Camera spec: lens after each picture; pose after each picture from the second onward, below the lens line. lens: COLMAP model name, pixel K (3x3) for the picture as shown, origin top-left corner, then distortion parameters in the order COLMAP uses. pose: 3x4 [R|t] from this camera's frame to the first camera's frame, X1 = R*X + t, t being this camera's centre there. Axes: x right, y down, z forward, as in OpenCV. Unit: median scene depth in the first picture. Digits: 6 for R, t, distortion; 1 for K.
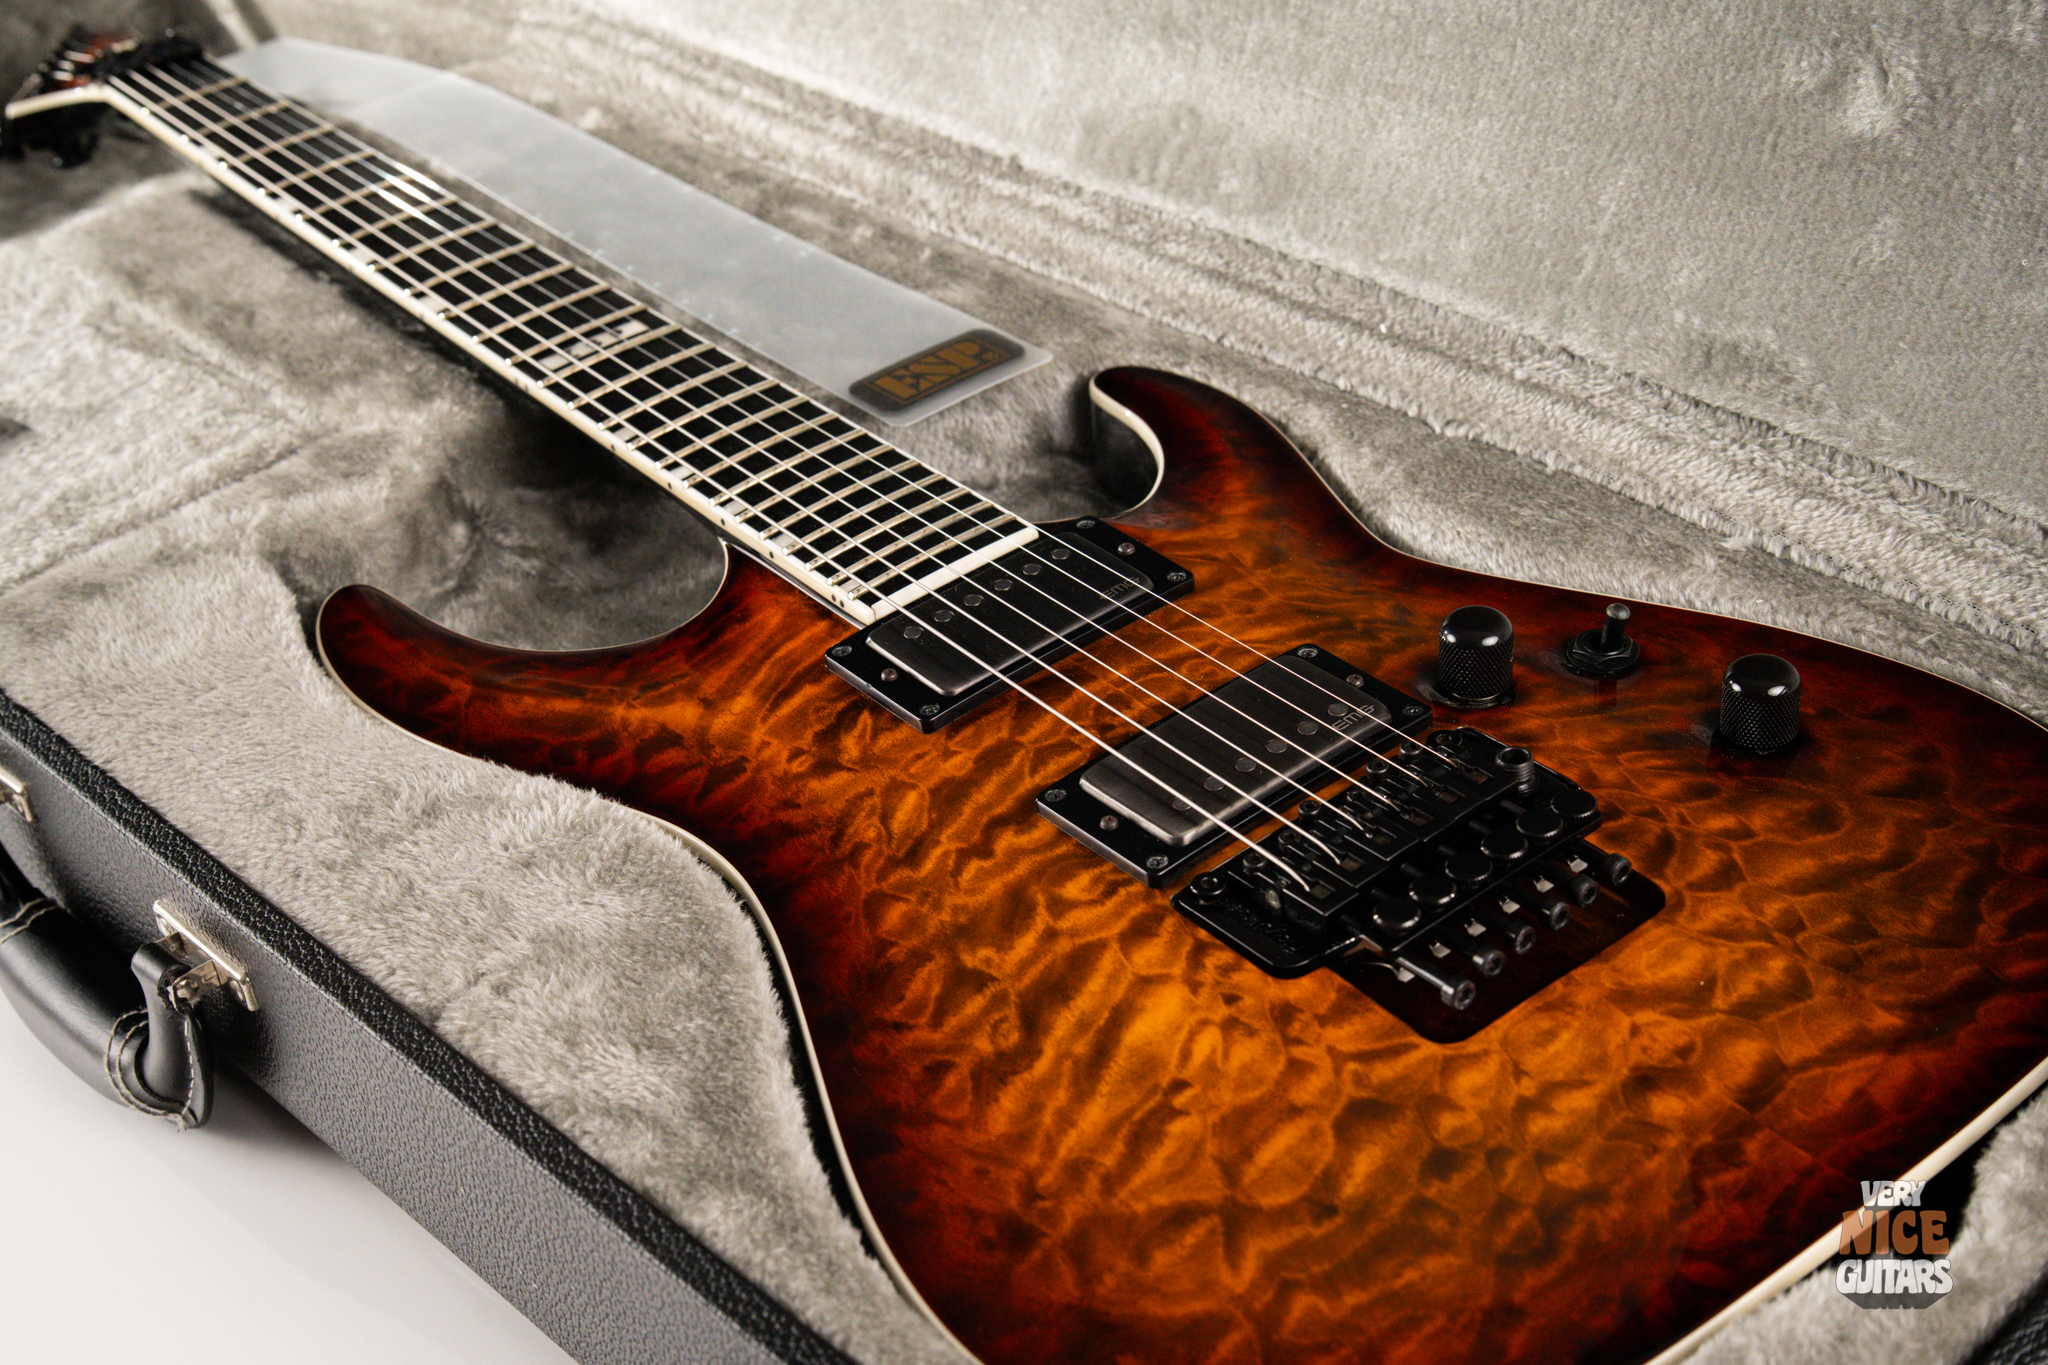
lens RADIAL K [[2883.3, 0, 1030.9], [0, 2883.3, 710.3], [0, 0, 1]] dist [0.098267, -0.317305]
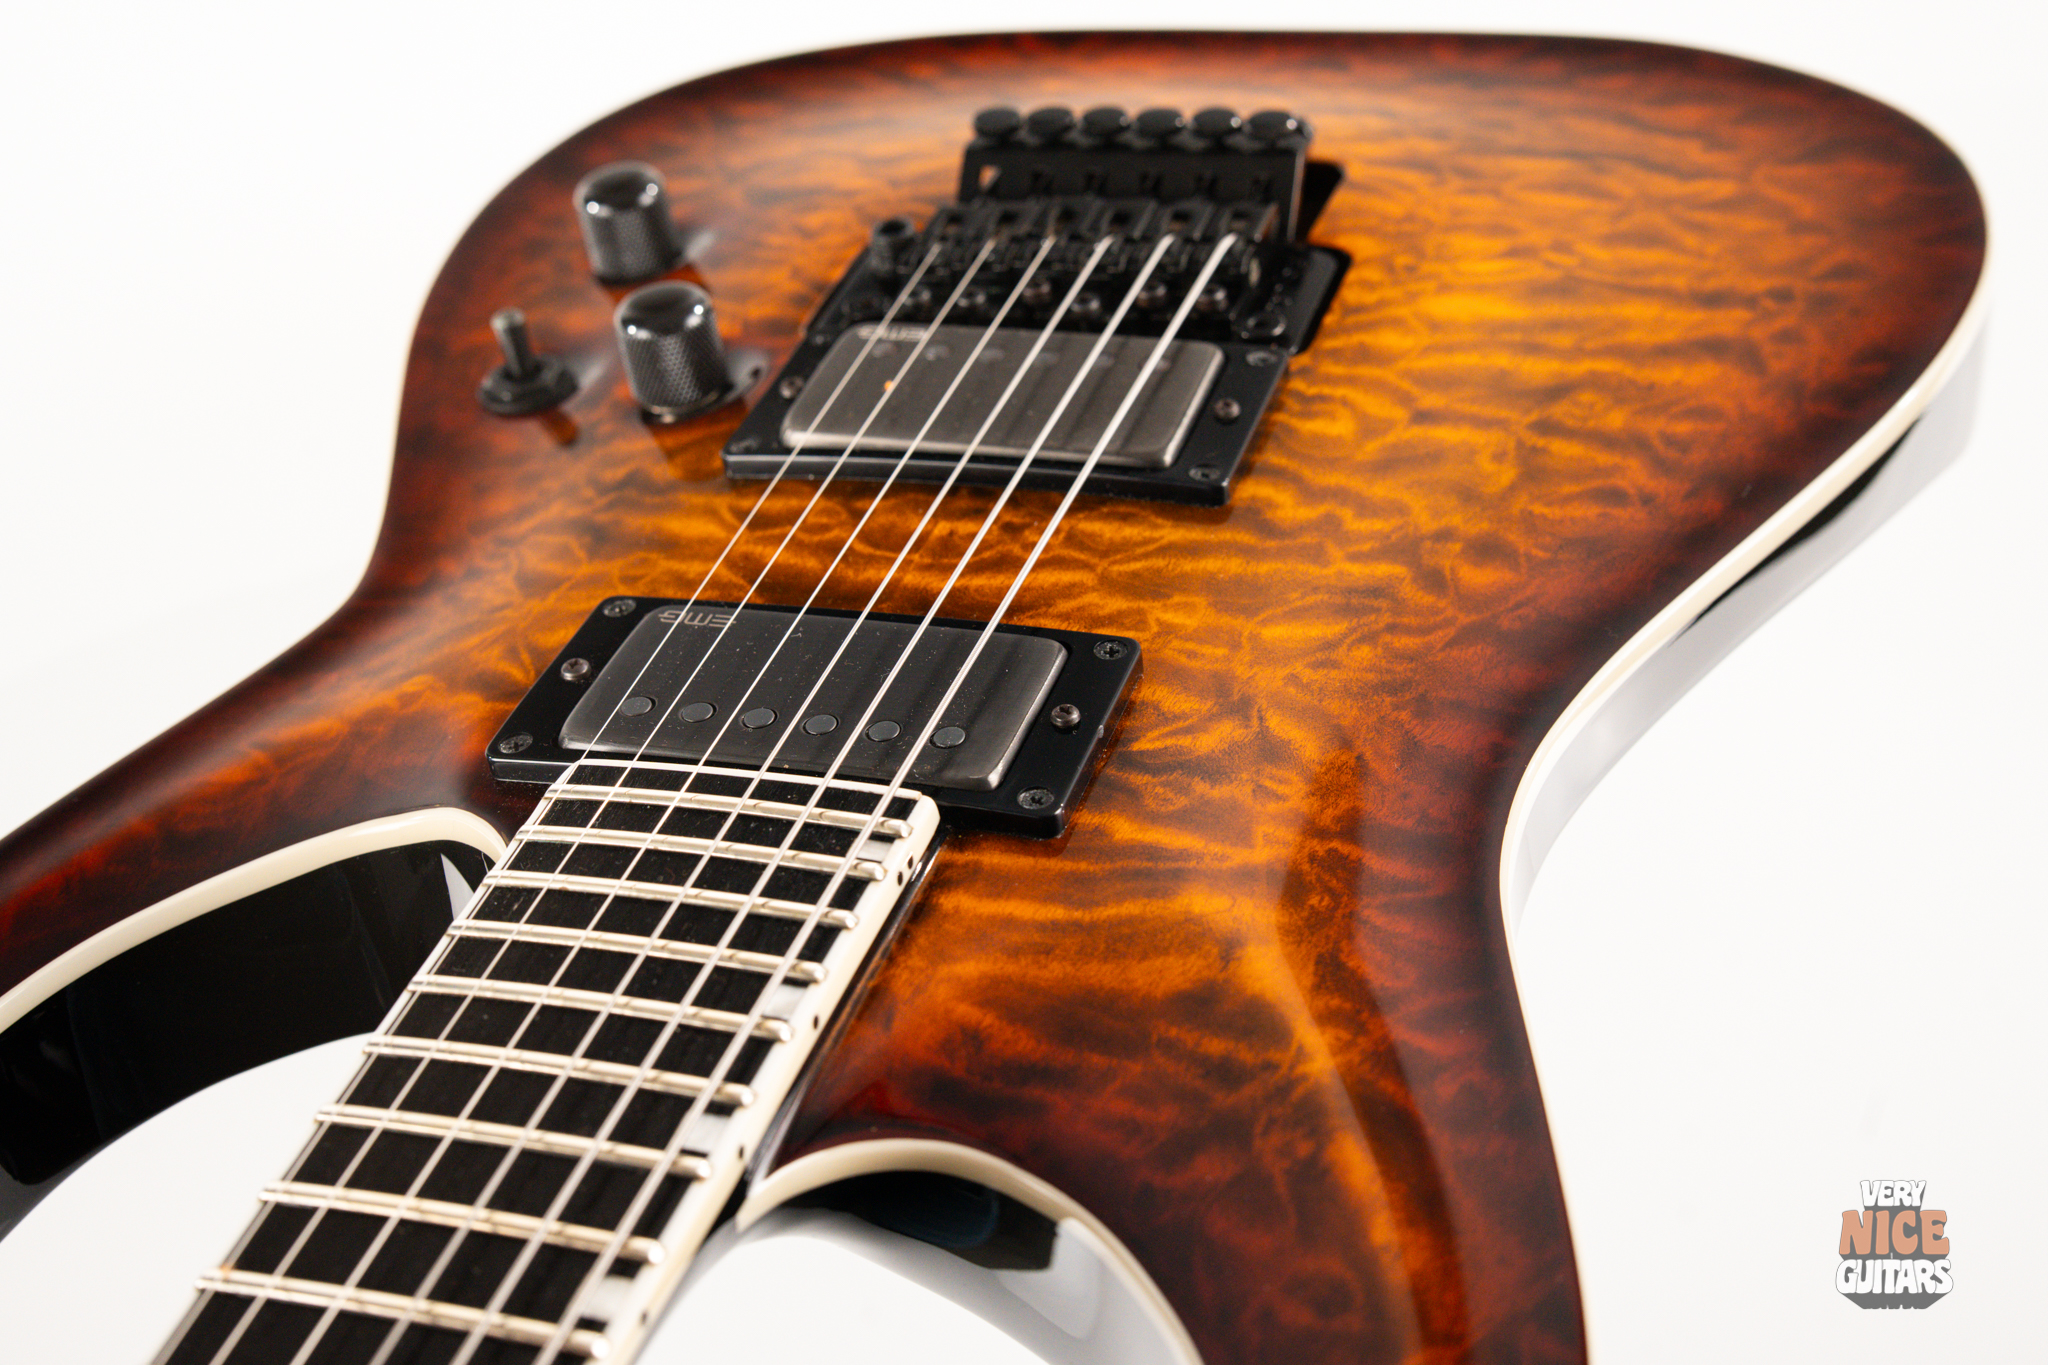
lens RADIAL K [[2883.3, 0, 1030.9], [0, 2883.3, 710.3], [0, 0, 1]] dist [0.098267, -0.317305]
pose [[-0.524337, -0.355616, 0.773698, -0.491106], [0.623555, 0.458404, 0.633281, -0.381880], [-0.579871, 0.814496, -0.018612, 1.021874]]
